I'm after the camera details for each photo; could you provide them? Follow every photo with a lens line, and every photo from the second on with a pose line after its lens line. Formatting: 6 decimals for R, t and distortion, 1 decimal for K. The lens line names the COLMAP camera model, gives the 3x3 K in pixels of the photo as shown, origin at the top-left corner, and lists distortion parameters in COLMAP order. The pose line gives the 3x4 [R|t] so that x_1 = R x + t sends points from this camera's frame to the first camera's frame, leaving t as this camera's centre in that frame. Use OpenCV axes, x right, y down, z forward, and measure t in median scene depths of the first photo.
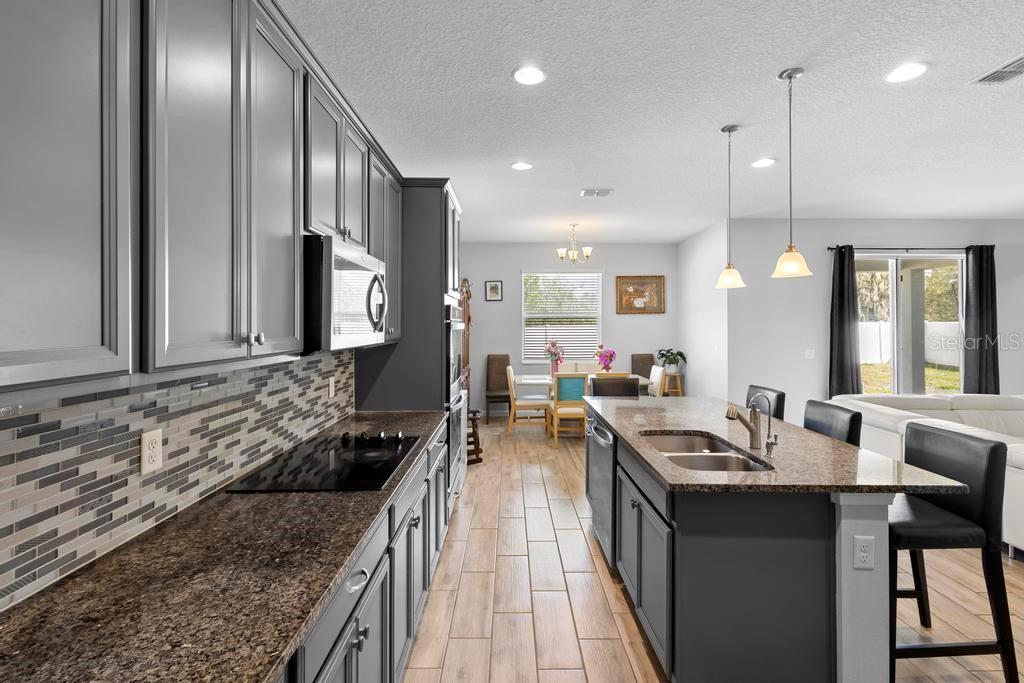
lens RADIAL K [[473.0, 0, 512.4], [0, 473.0, 325.3], [0, 0, 1]] dist [0.004296, 0.000608]
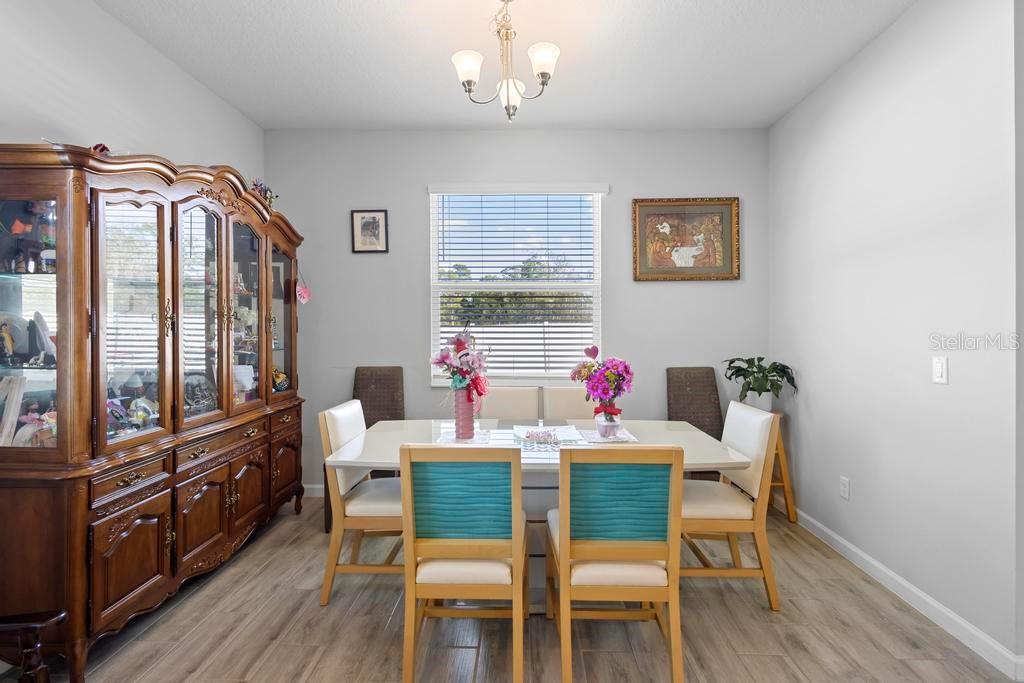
lens RADIAL K [[473.0, 0, 512.4], [0, 473.0, 325.3], [0, 0, 1]] dist [0.004296, 0.000608]
pose [[0.999412, 0.001679, -0.034256, 0.118103], [-0.001965, 0.999964, -0.008291, 0.023657], [0.034241, 0.008353, 0.999379, 0.538281]]
